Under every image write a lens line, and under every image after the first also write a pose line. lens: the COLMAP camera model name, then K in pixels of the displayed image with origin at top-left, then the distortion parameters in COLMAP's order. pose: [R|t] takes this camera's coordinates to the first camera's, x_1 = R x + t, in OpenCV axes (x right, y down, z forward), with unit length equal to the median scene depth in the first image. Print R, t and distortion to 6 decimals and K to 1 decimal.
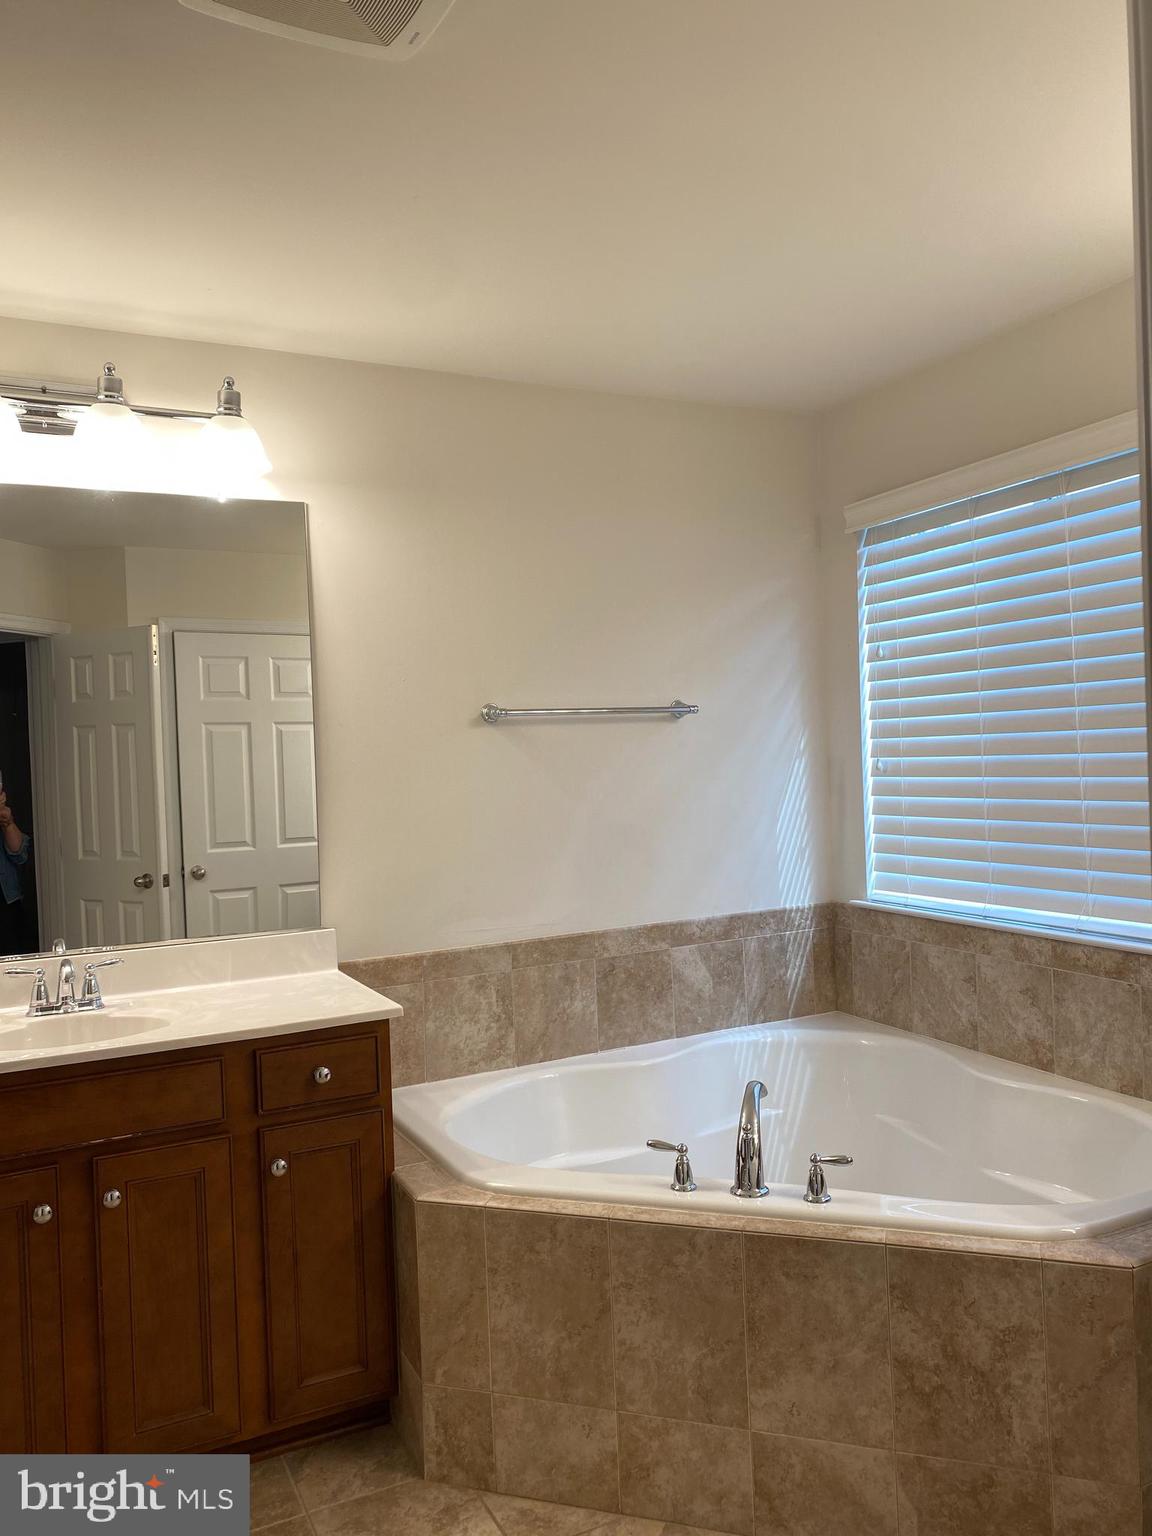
lens RADIAL K [[1166.0, 0, 578.9], [0, 1166.0, 766.3], [0, 0, 1]] dist [0.015727, -0.005180]
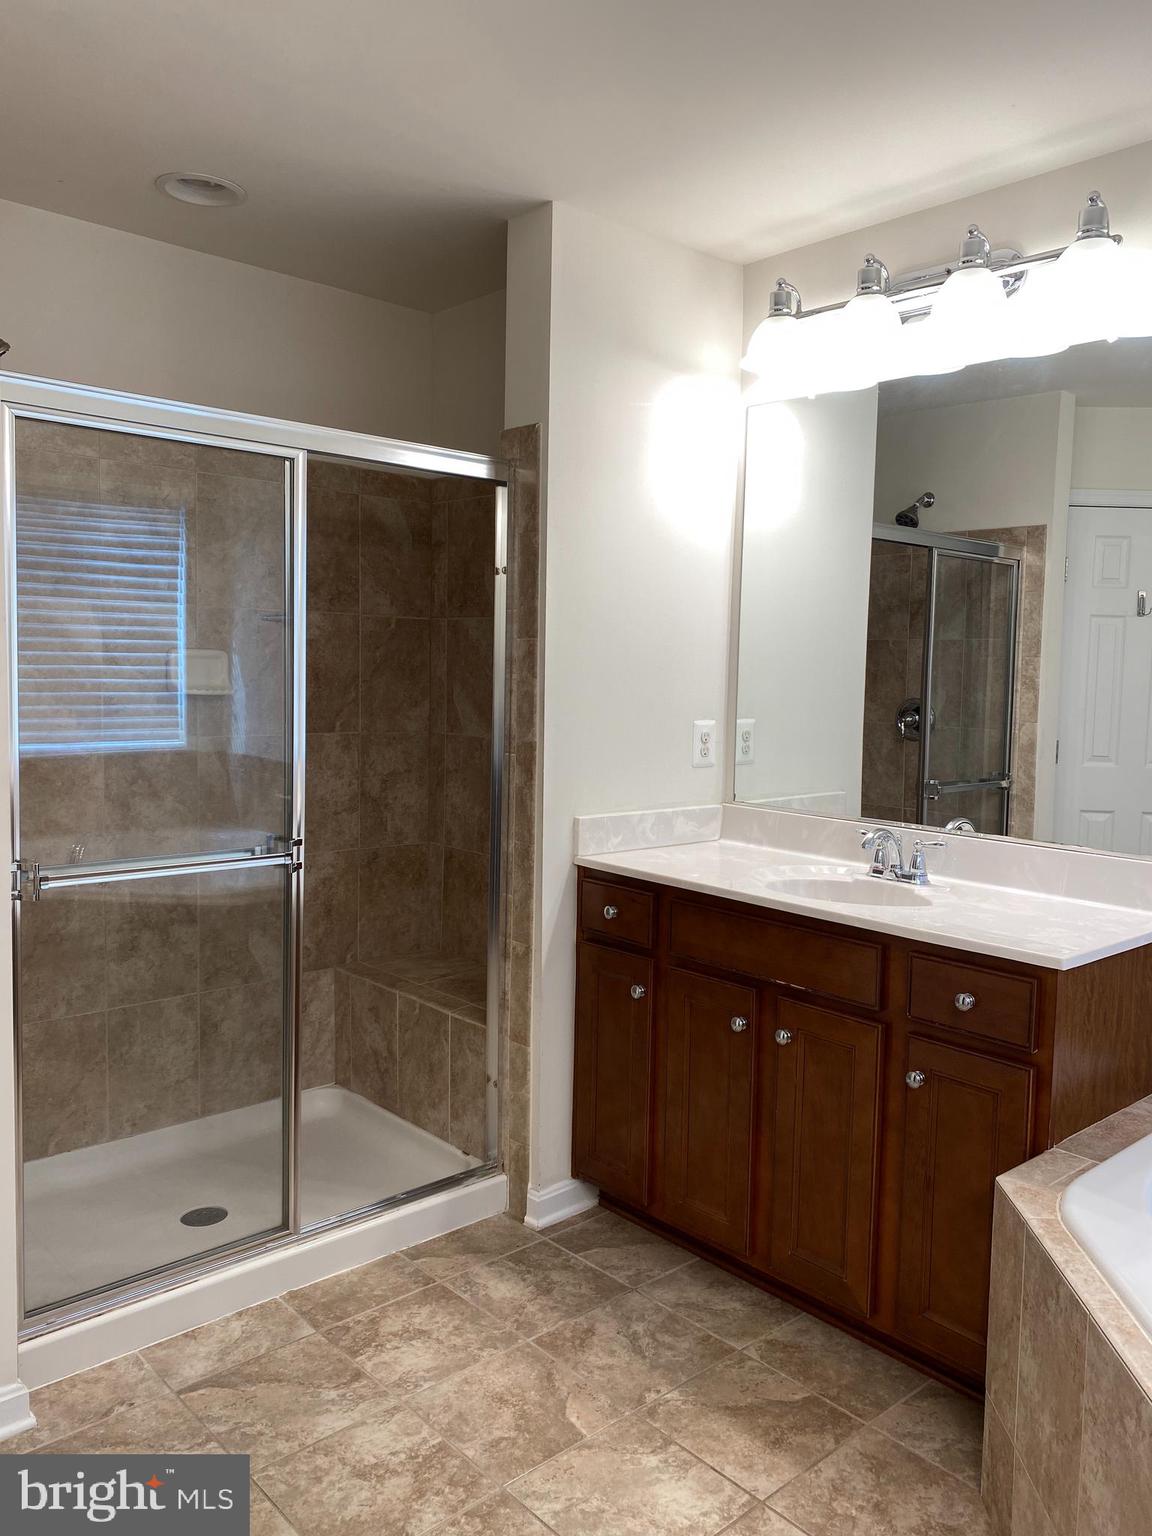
lens RADIAL K [[1166.0, 0, 579.3], [0, 1166.0, 766.6], [0, 0, 1]] dist [0.015727, -0.005180]
pose [[0.271870, 0.126536, -0.953979, 0.535859], [-0.041234, 0.991939, 0.119820, -0.007673], [0.961450, 0.006761, 0.274896, 0.481267]]
